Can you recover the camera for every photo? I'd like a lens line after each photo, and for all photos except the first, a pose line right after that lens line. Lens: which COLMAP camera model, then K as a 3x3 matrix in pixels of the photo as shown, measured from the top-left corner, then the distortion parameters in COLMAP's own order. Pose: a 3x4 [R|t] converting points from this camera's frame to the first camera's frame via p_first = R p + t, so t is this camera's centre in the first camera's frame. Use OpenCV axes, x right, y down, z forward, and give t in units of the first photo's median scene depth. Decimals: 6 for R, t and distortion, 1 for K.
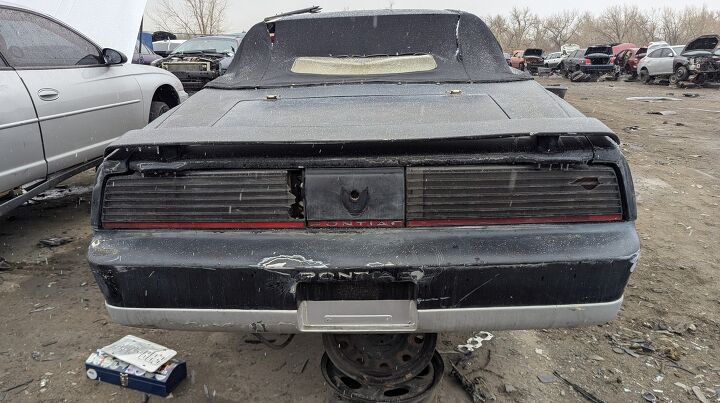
lens RADIAL K [[518.4, 0, 360.0], [0, 518.4, 201.5], [0, 0, 1]] dist [0.070569, -0.068025]
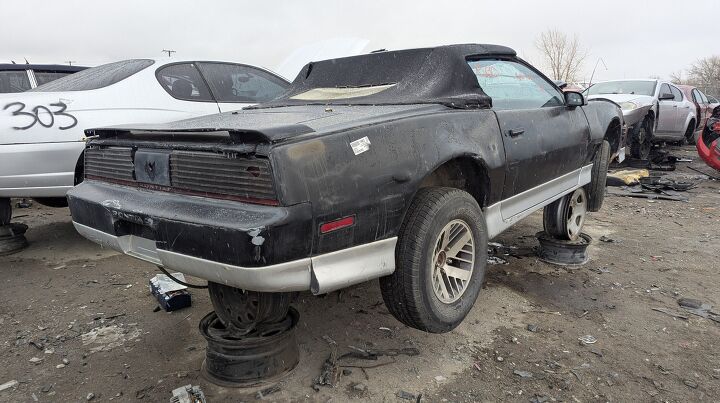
lens RADIAL K [[518.4, 0, 360.0], [0, 518.4, 201.5], [0, 0, 1]] dist [0.070569, -0.068025]
pose [[0.786895, 0.115701, -0.606143, 1.386097], [-0.170958, 0.984692, -0.033979, 0.035015], [0.592933, 0.130363, 0.794629, 0.171366]]
